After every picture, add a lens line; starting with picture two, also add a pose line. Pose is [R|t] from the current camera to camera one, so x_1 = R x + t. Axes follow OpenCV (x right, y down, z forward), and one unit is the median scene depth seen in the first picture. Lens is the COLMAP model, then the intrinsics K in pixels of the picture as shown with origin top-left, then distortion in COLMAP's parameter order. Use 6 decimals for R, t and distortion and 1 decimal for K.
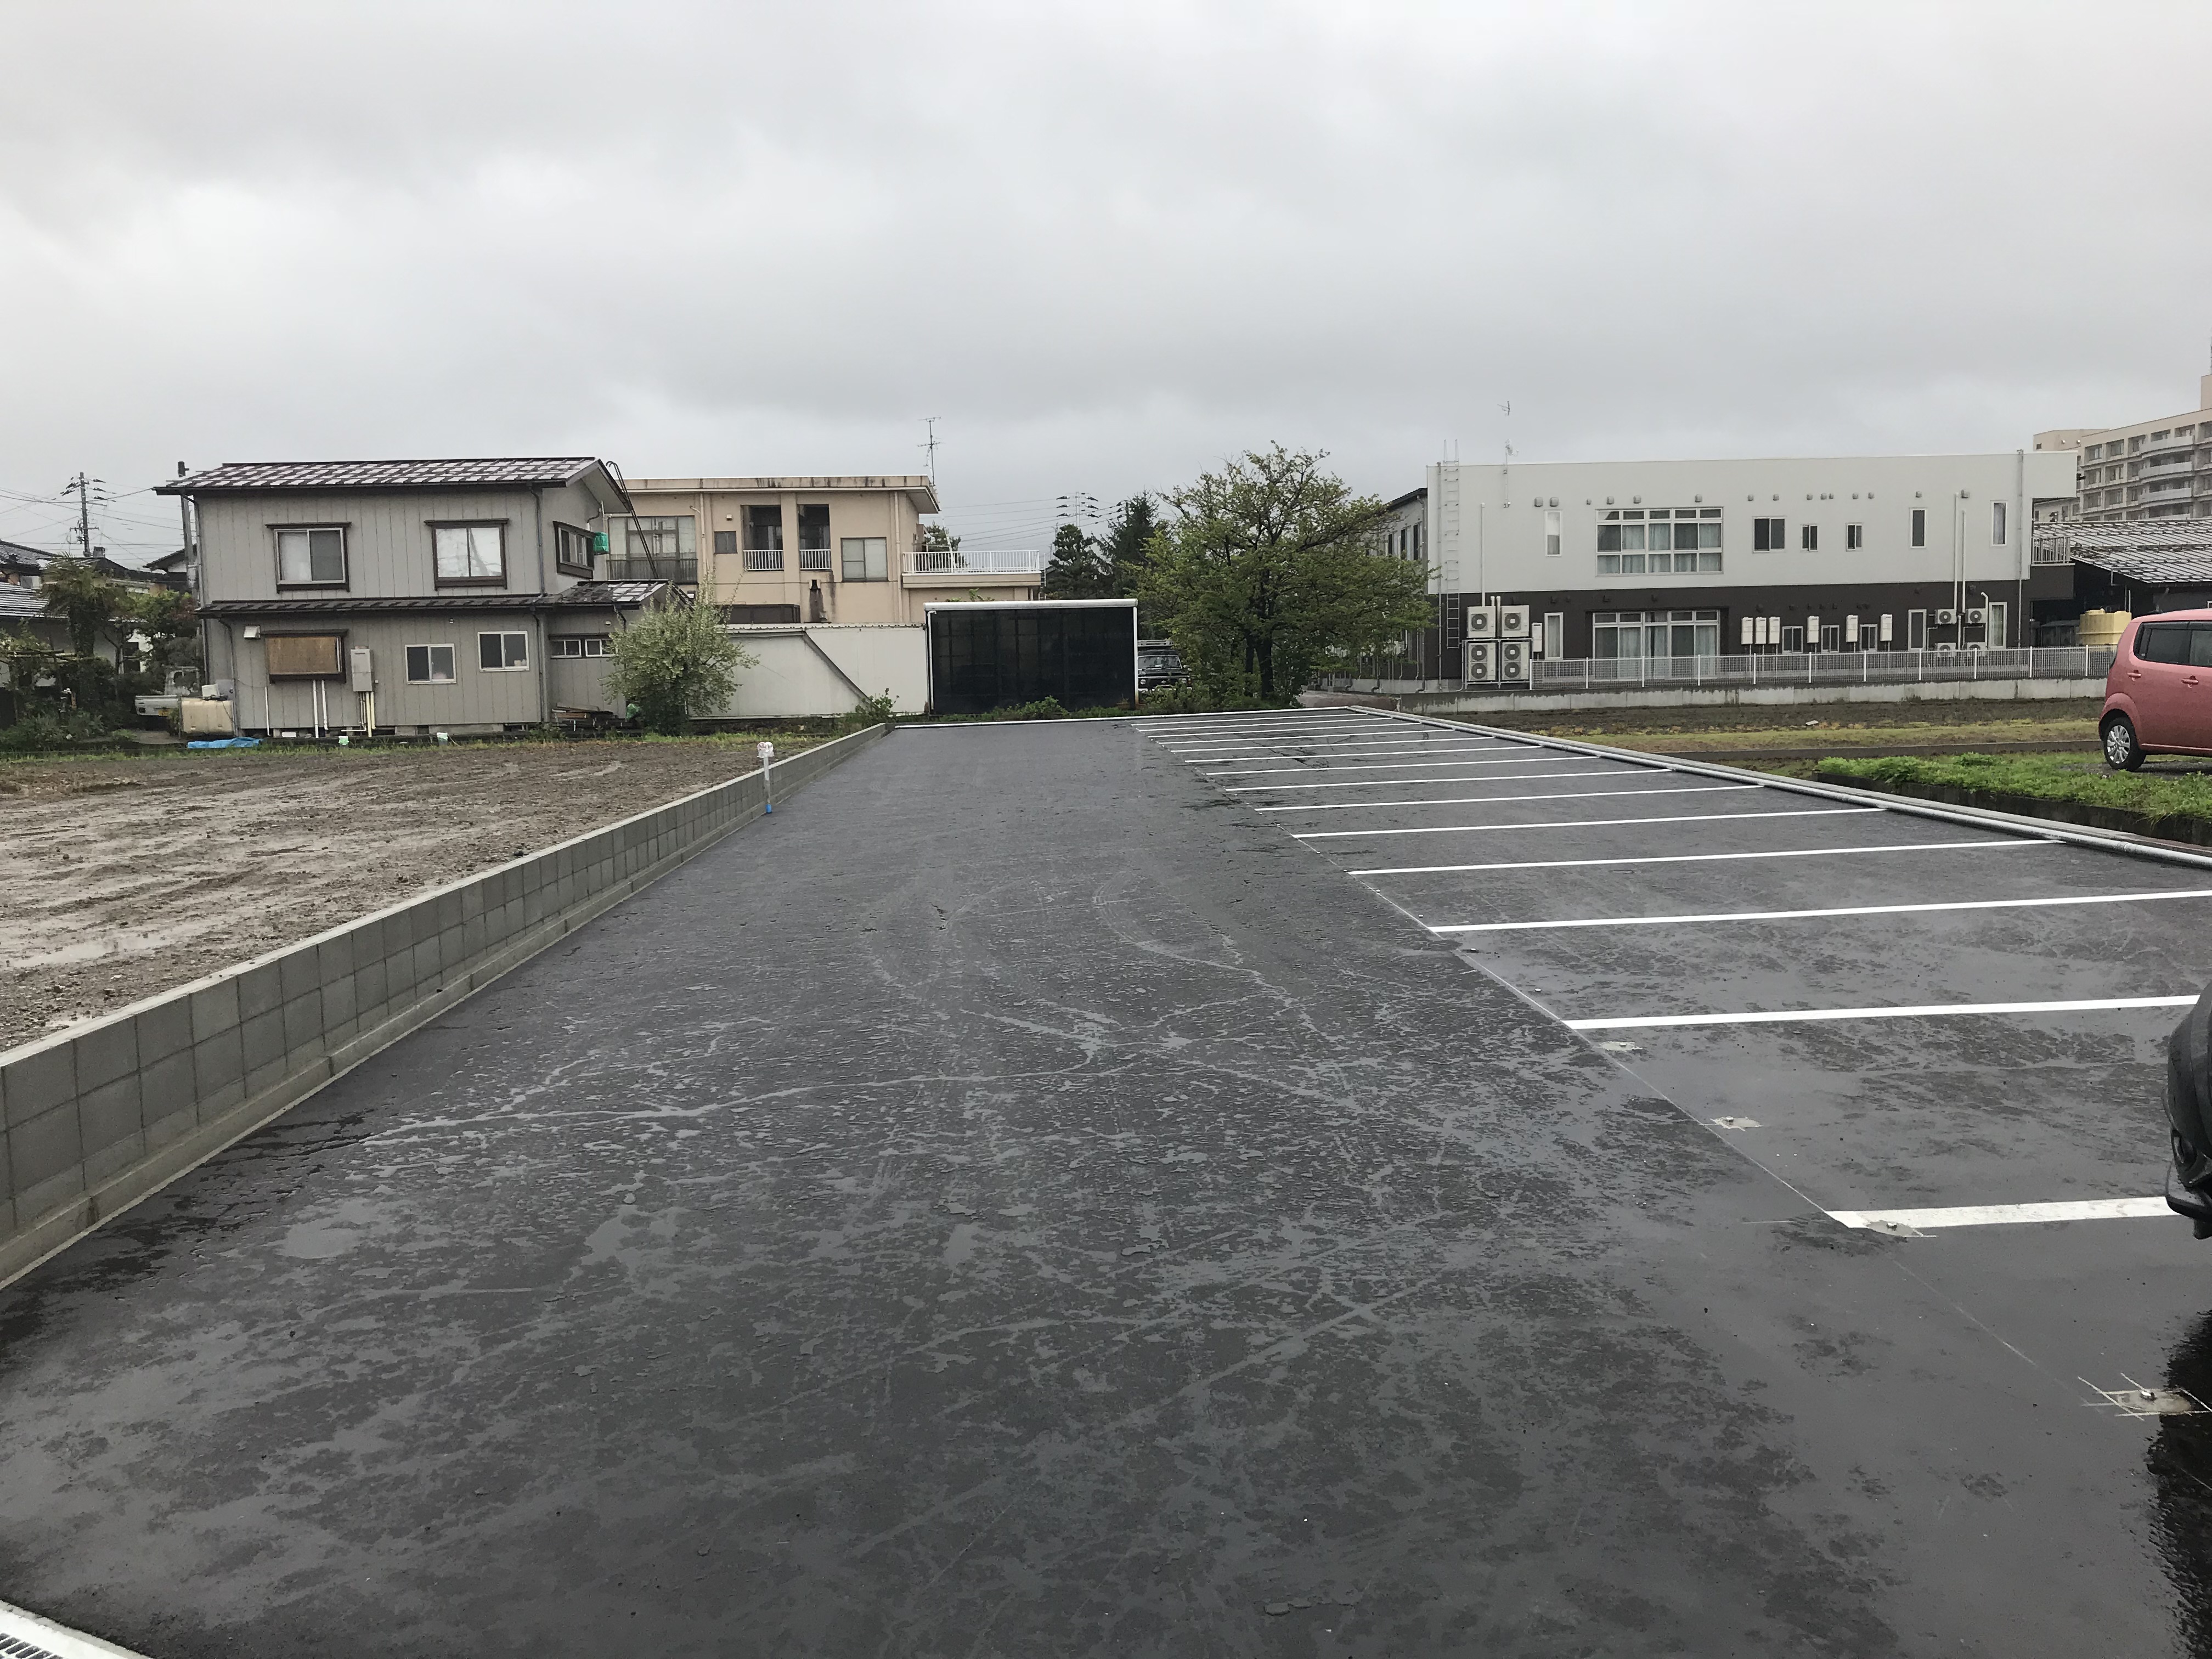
lens RADIAL K [[1831.1, 0, 1112.4], [0, 1831.1, 837.1], [0, 0, 1]] dist [0.001294, 0.003772]
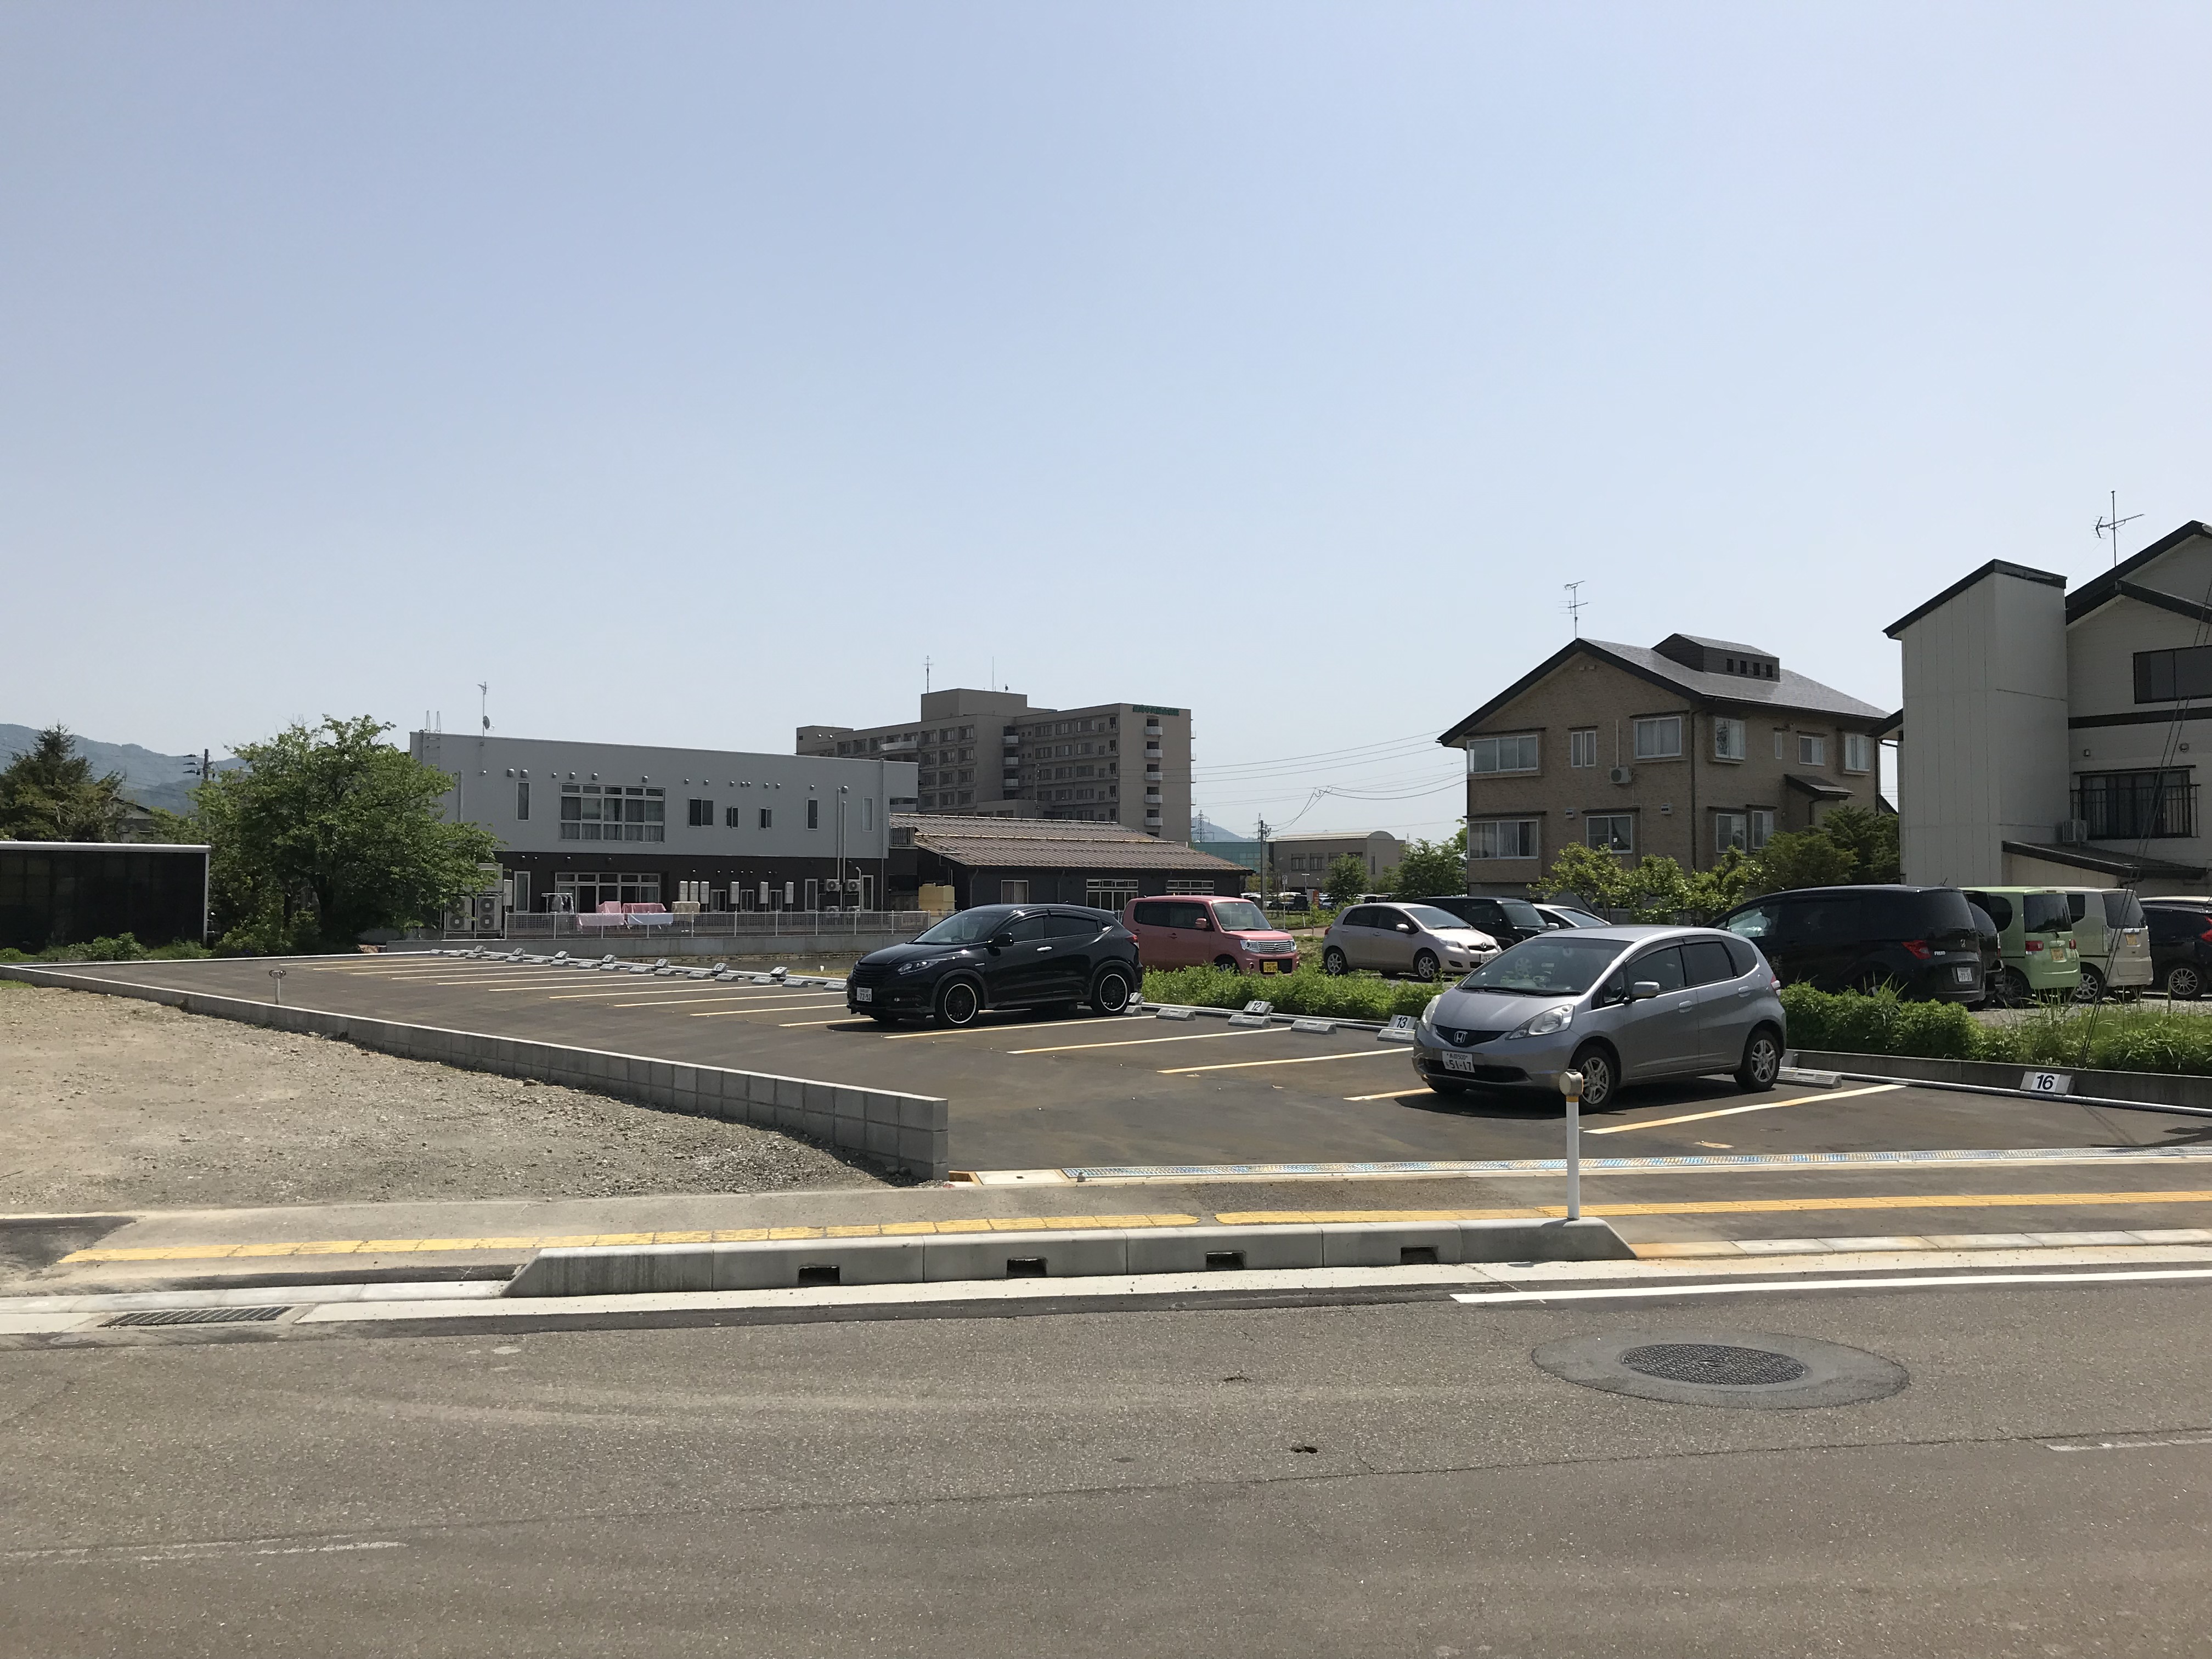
lens RADIAL K [[1784.7, 0, 1111.4], [0, 1784.7, 842.3], [0, 0, 1]] dist [0.101432, -0.213537]
pose [[0.791302, 0.046470, 0.609656, -0.145246], [0.037251, 0.991591, -0.123933, 0.009674], [-0.610289, 0.120779, 0.782917, -0.082855]]
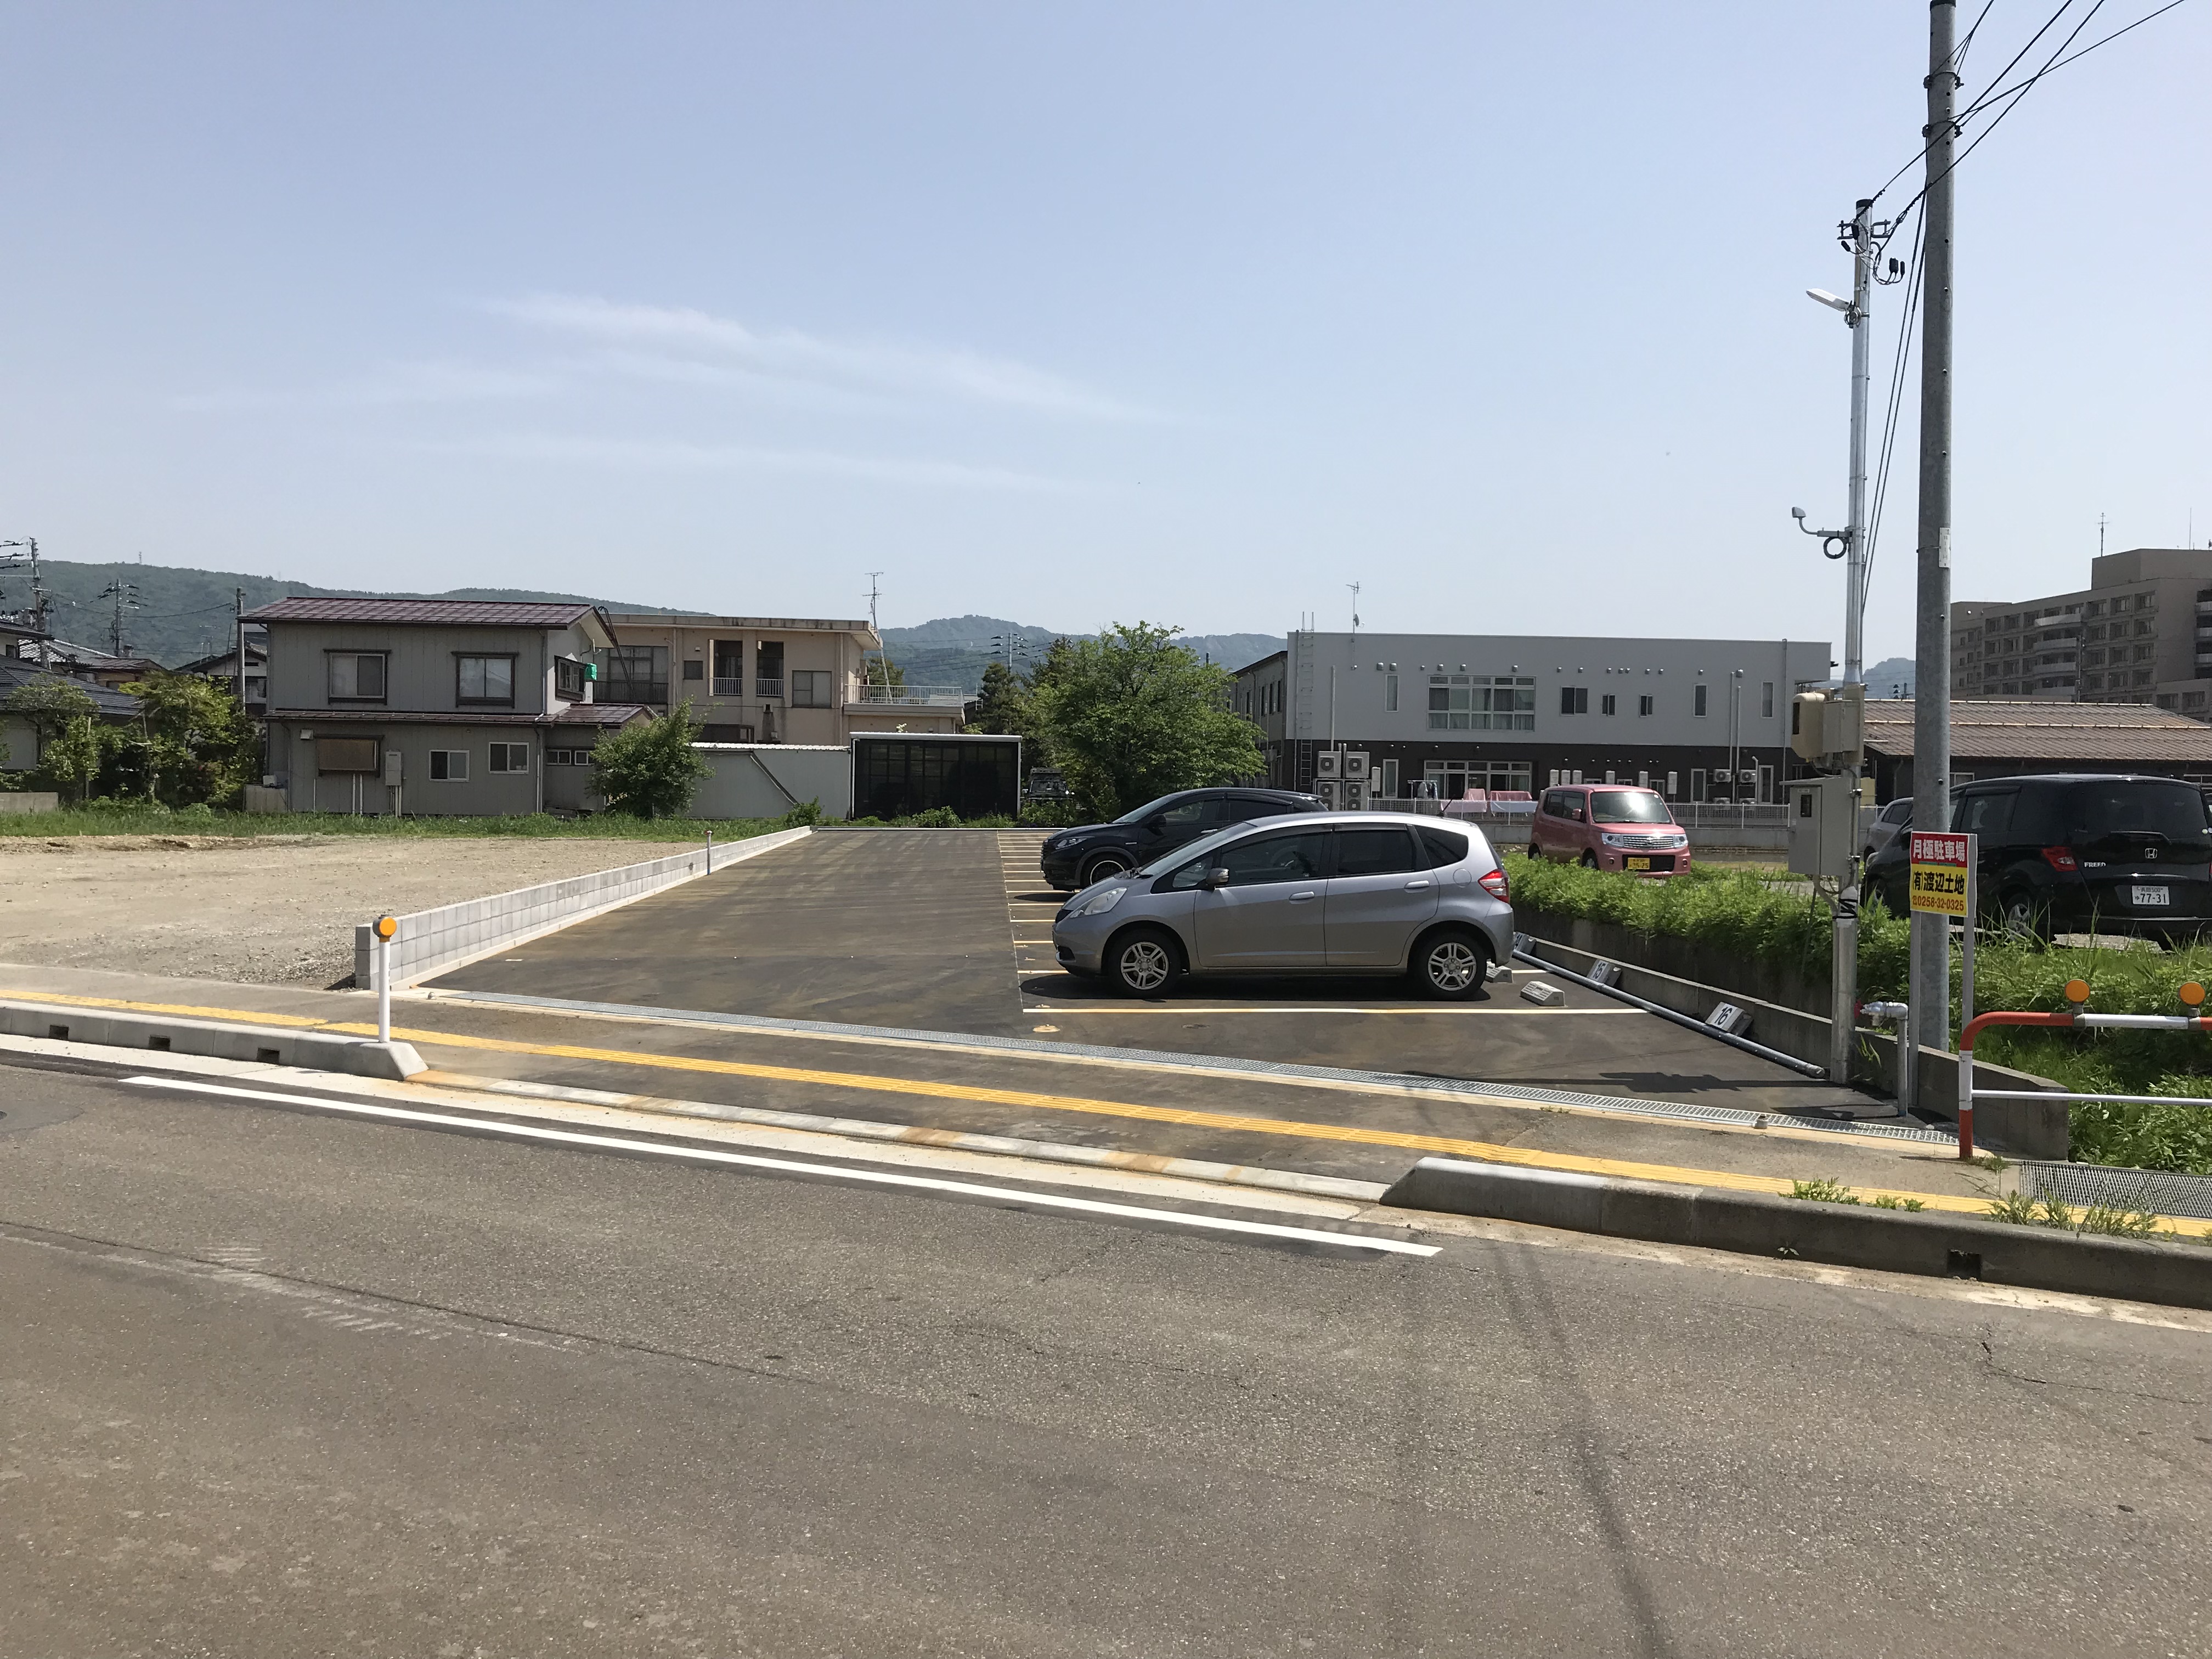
lens RADIAL K [[1807.8, 0, 1106.0], [0, 1807.8, 829.5], [0, 0, 1]] dist [0.006960, -0.004892]
pose [[0.998984, 0.040211, 0.020365, 0.034606], [-0.038685, 0.996762, -0.070493, 0.012553], [-0.023134, 0.069634, 0.997304, -0.159741]]
